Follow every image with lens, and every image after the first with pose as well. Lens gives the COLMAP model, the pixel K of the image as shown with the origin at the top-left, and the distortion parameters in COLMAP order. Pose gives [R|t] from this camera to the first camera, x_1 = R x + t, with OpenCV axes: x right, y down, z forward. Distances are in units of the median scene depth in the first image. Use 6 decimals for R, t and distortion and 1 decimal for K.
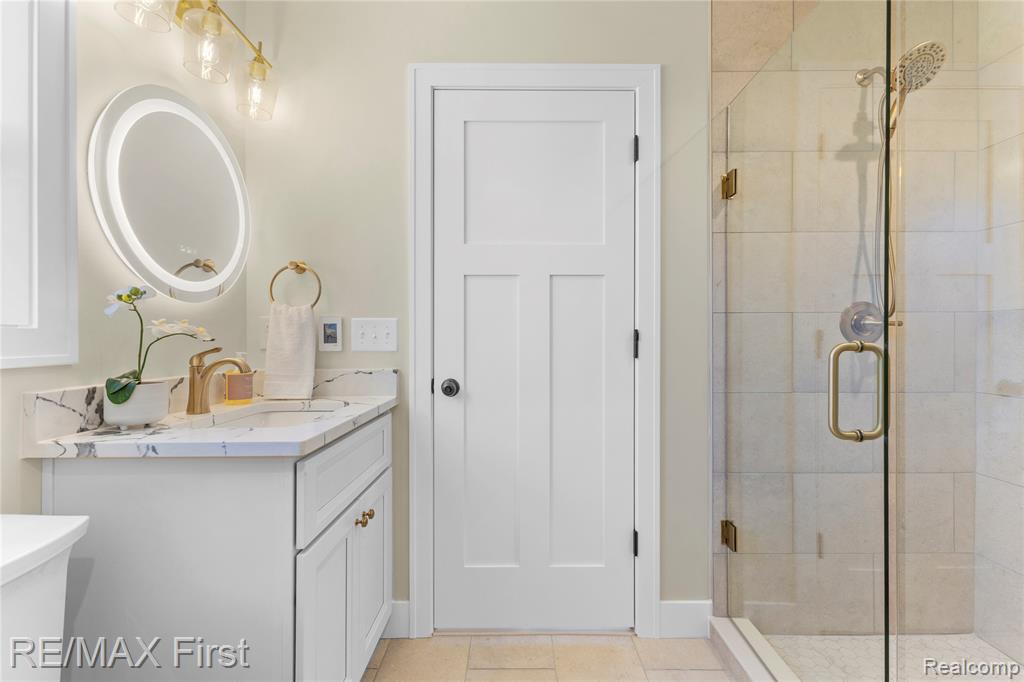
lens RADIAL K [[438.3, 0, 516.3], [0, 438.3, 340.7], [0, 0, 1]] dist [0.002147, 0.000230]
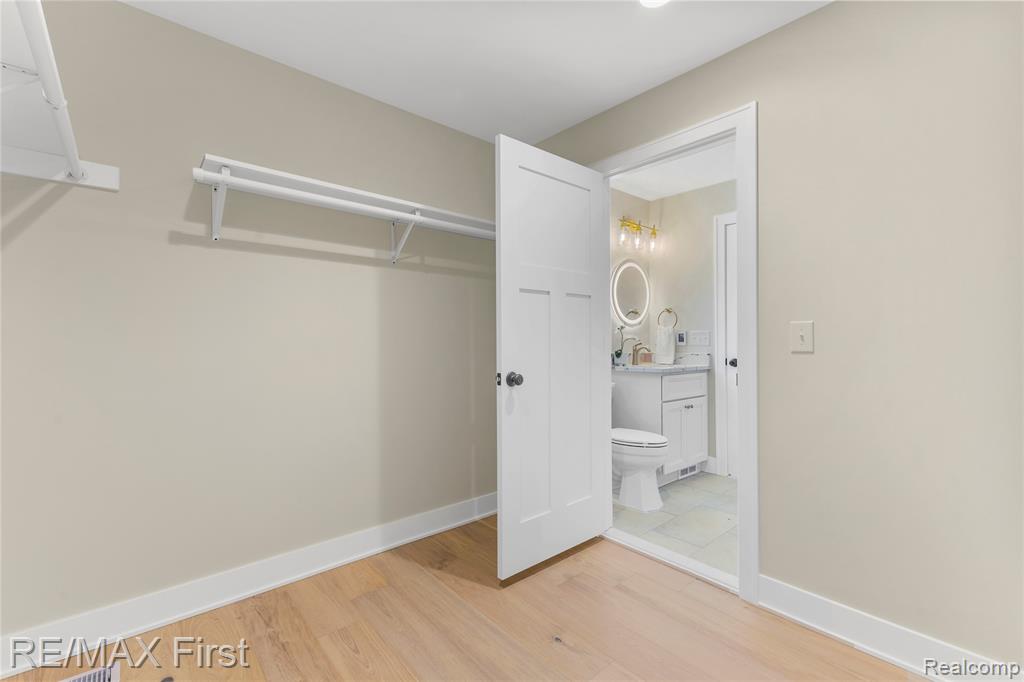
lens RADIAL K [[438.3, 0, 516.3], [0, 438.3, 340.7], [0, 0, 1]] dist [0.002147, 0.000230]
pose [[0.658539, -0.003416, -0.752539, 0.851931], [0.000834, 0.999992, -0.003810, 0.008886], [0.752546, 0.001882, 0.658537, -1.356965]]
